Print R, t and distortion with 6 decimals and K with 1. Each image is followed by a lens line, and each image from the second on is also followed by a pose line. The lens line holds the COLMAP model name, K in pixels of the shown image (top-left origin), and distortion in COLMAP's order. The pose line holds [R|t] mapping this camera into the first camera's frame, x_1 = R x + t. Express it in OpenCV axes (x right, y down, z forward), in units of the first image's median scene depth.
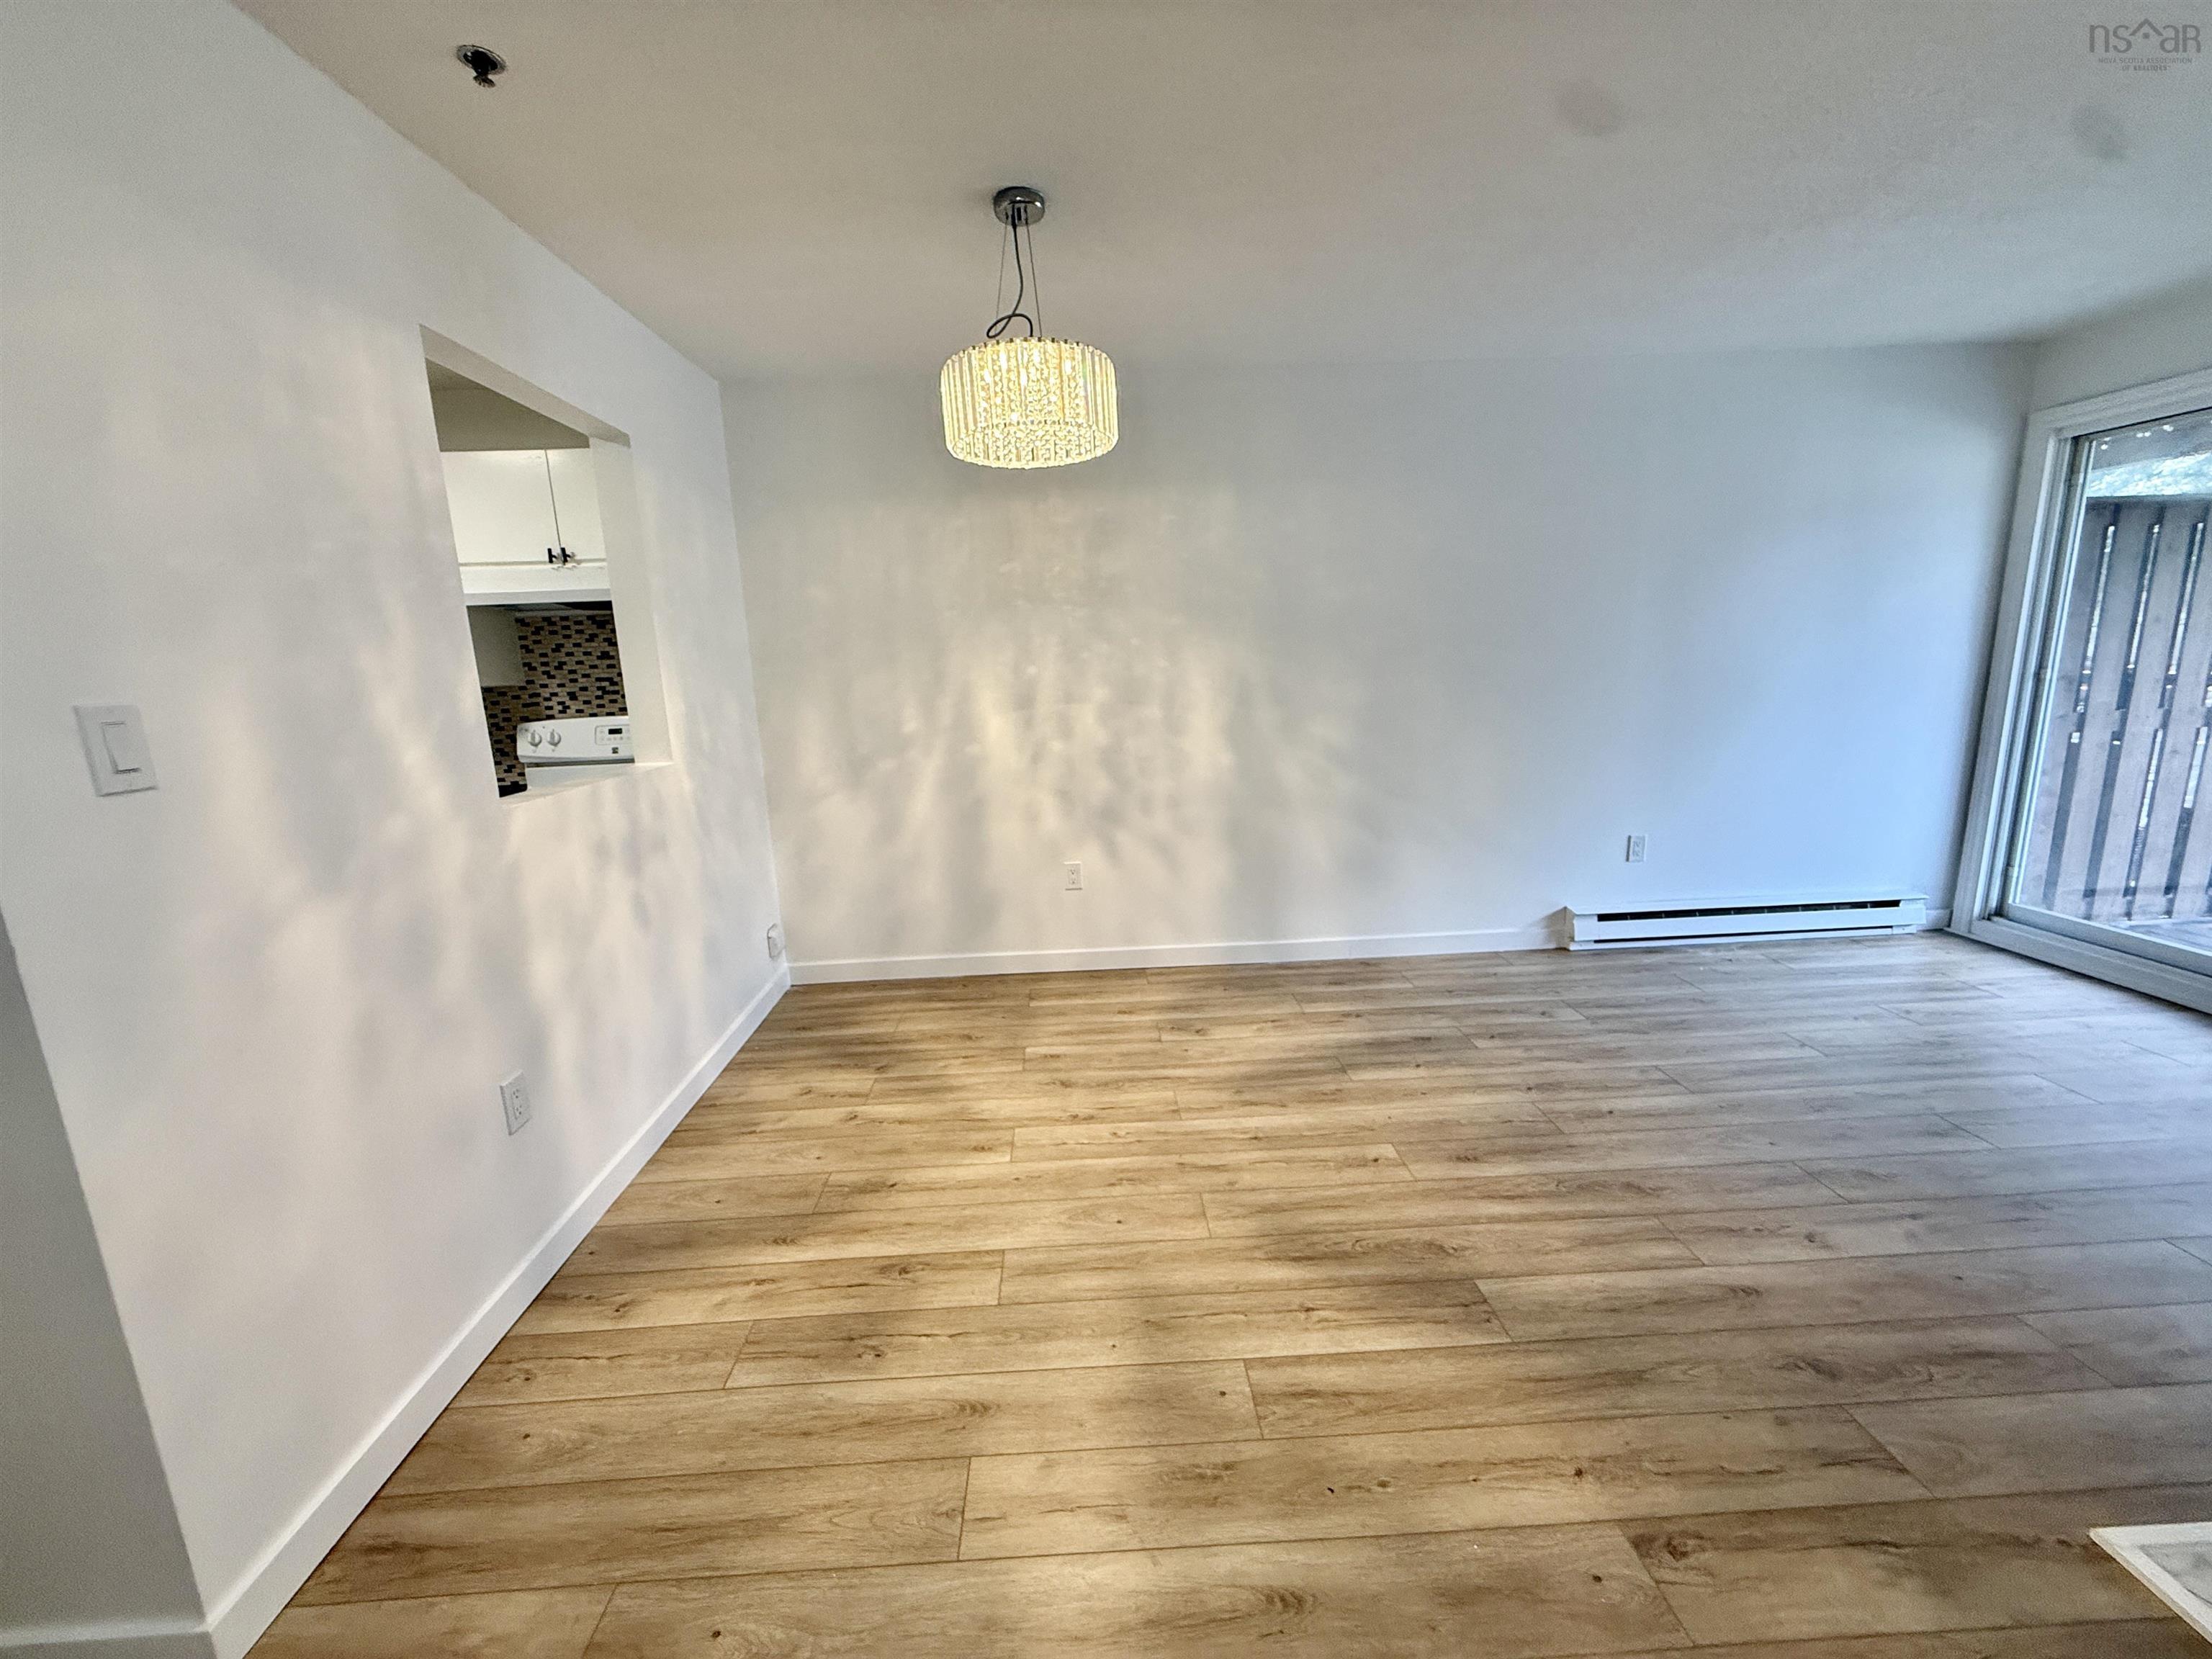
lens RADIAL K [[878.2, 0, 1097.7], [0, 878.2, 828.6], [0, 0, 1]] dist [-0.000160, -0.000174]
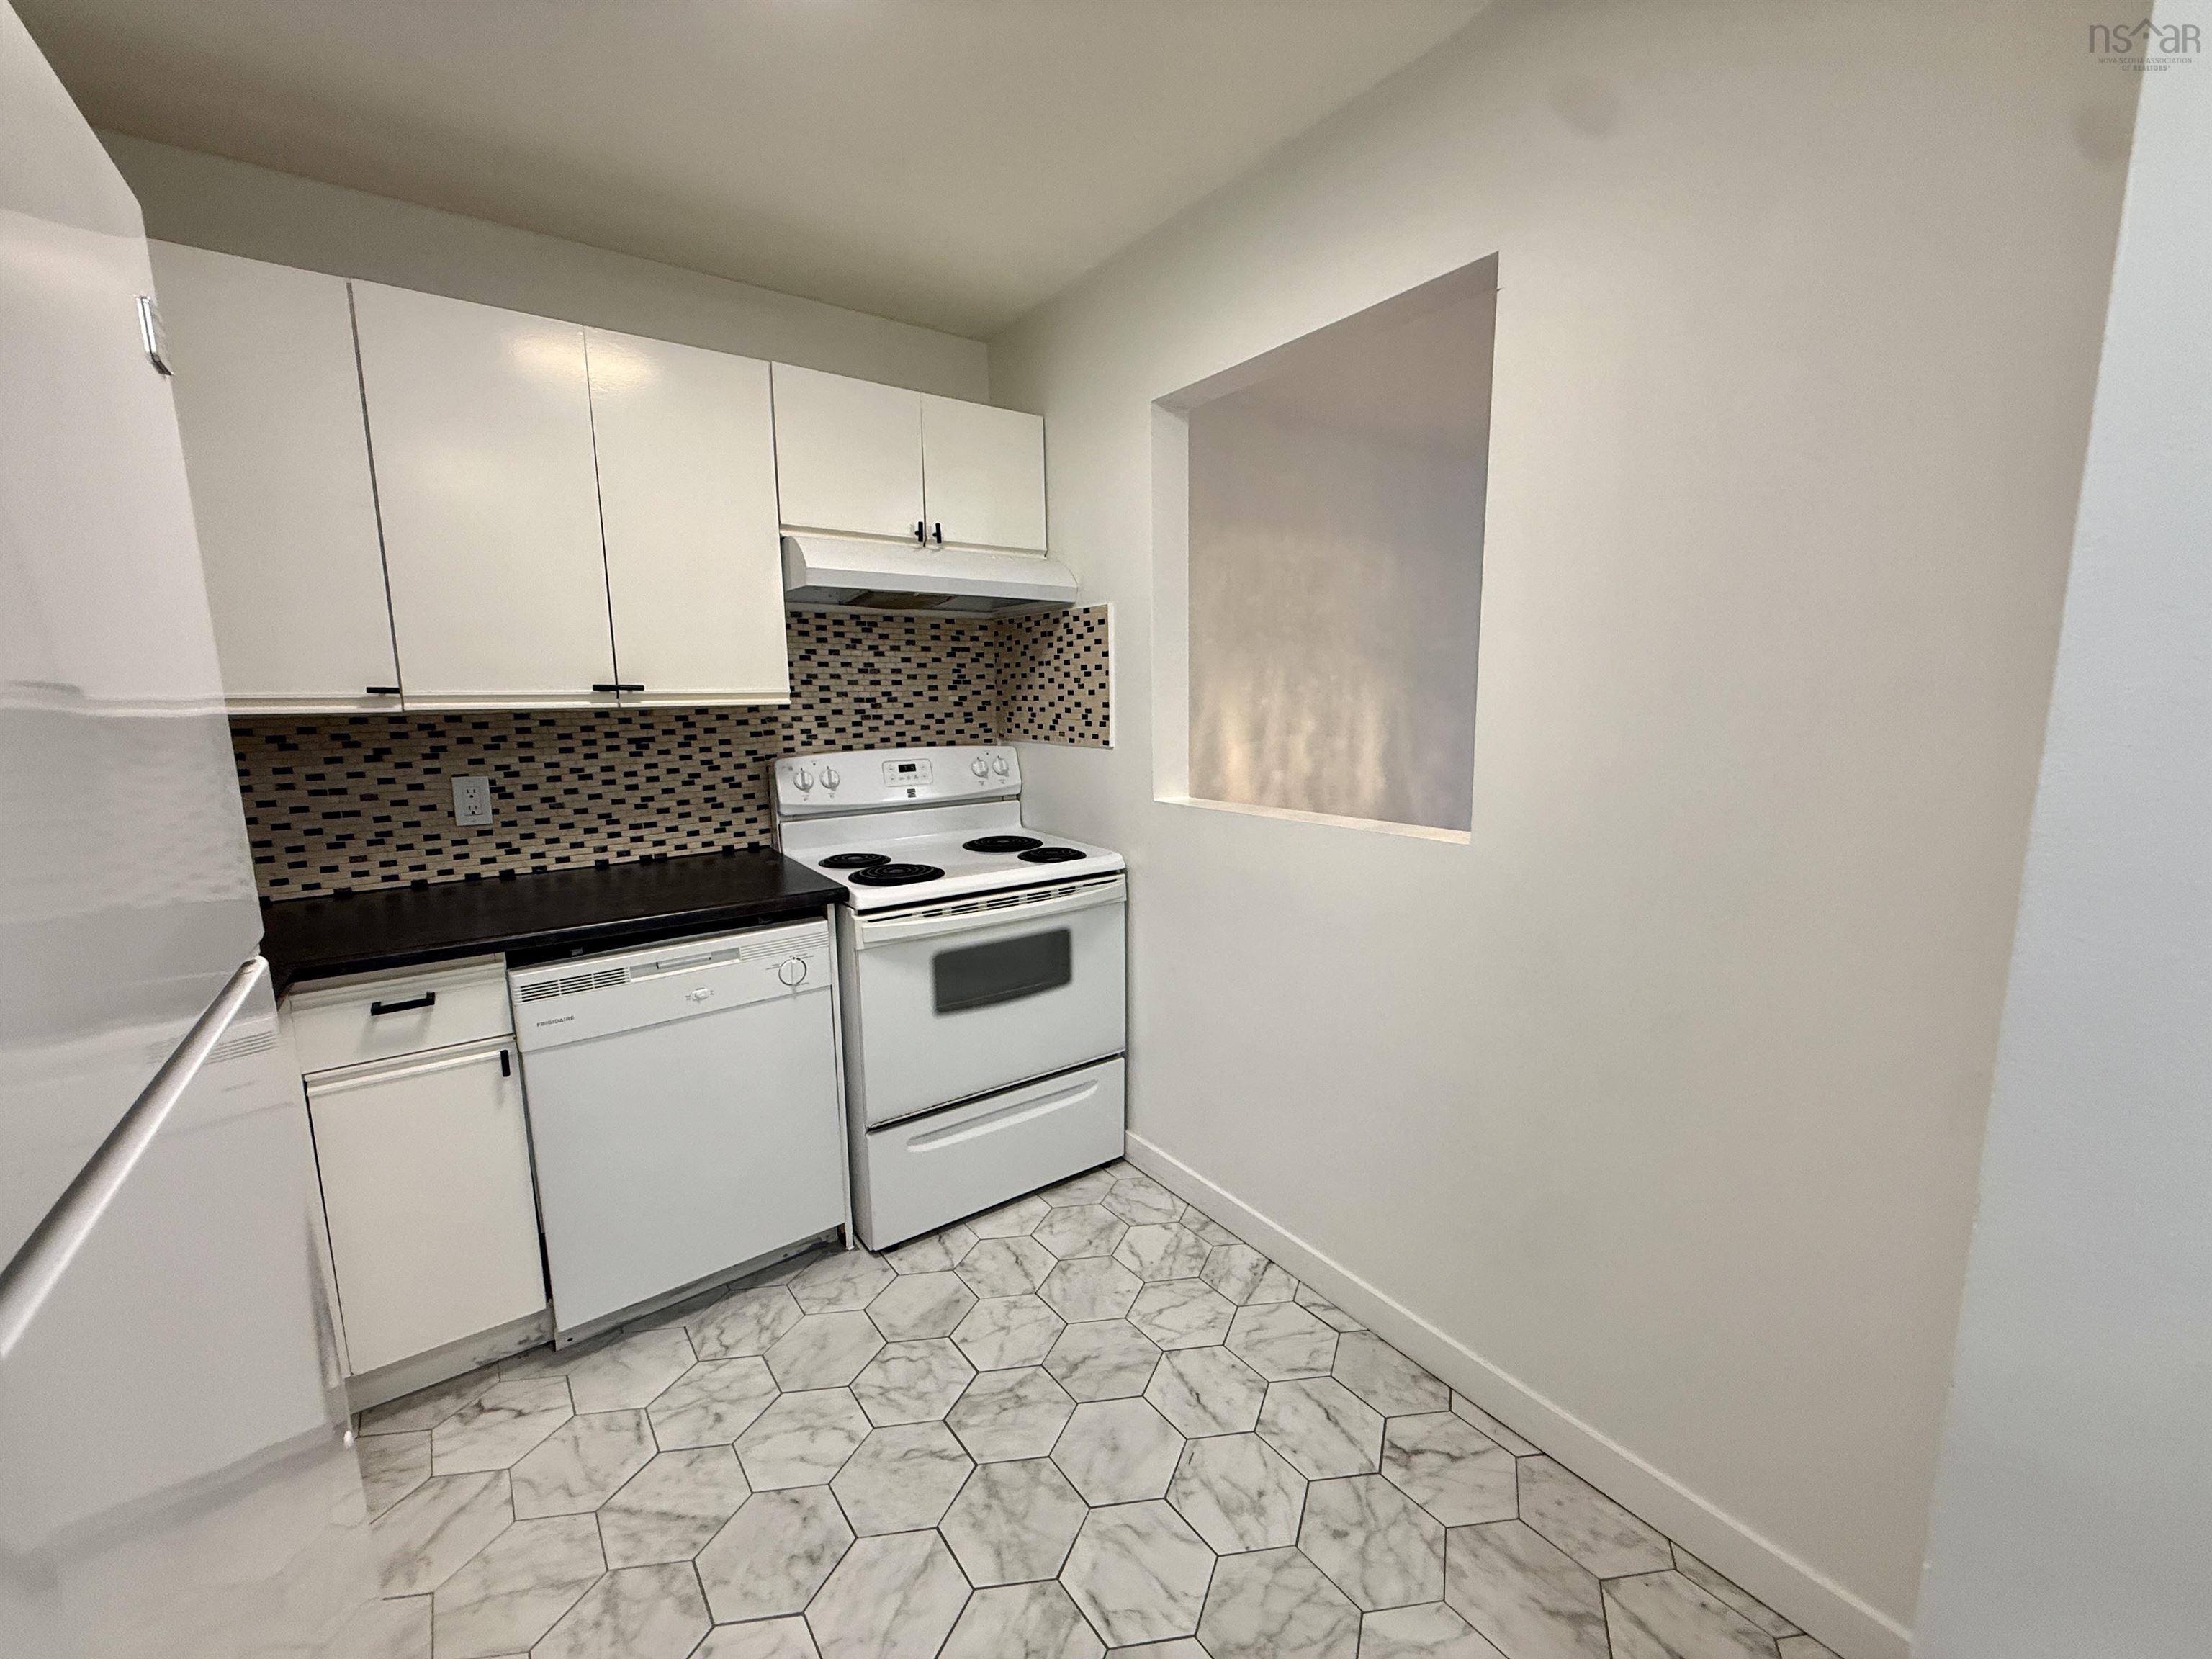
lens RADIAL K [[878.2, 0, 1097.7], [0, 878.2, 828.6], [0, 0, 1]] dist [-0.000160, -0.000174]
pose [[0.830681, -0.056217, 0.553904, -0.901344], [0.086849, 0.995794, -0.029179, -0.024102], [-0.549934, 0.072345, 0.832069, 0.305430]]
